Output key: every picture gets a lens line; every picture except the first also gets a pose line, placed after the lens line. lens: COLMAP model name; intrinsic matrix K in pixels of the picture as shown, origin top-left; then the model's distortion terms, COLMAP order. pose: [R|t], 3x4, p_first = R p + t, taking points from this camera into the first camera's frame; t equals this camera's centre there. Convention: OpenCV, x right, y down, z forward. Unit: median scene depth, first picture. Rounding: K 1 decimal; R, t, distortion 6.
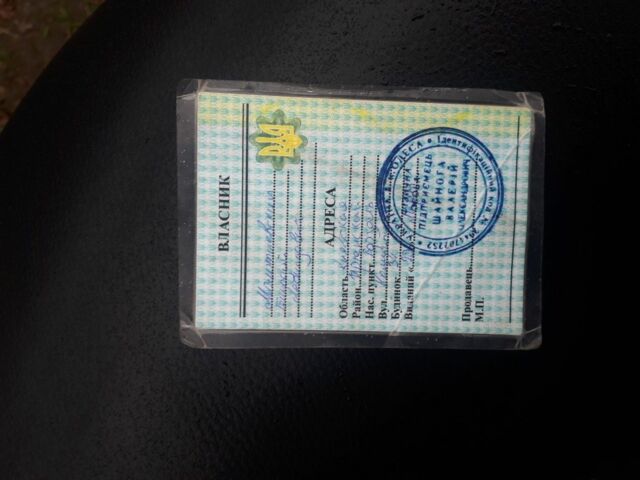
lens RADIAL K [[321.0, 0, 320.0], [0, 321.0, 242.8], [0, 0, 1]] dist [0.052306, 0.000483]
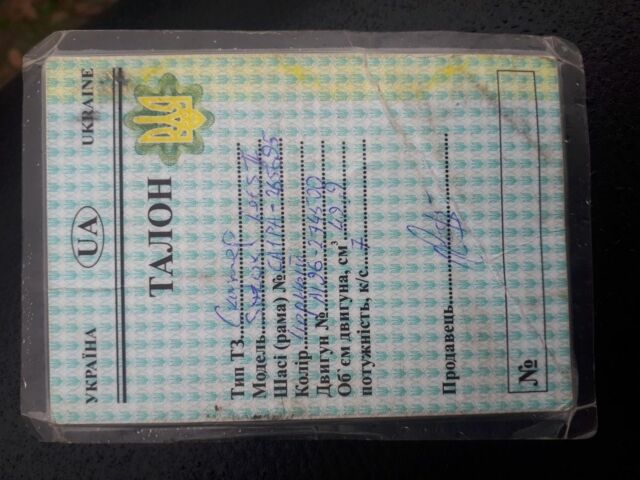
lens RADIAL K [[510.3, 0, 320.2], [0, 510.3, 239.0], [0, 0, 1]] dist [0.030999, -0.035650]
pose [[0.998738, -0.046064, -0.020009, 0.181705], [0.044532, 0.996464, -0.071253, 0.005637], [0.023220, 0.070272, 0.997258, 0.009100]]
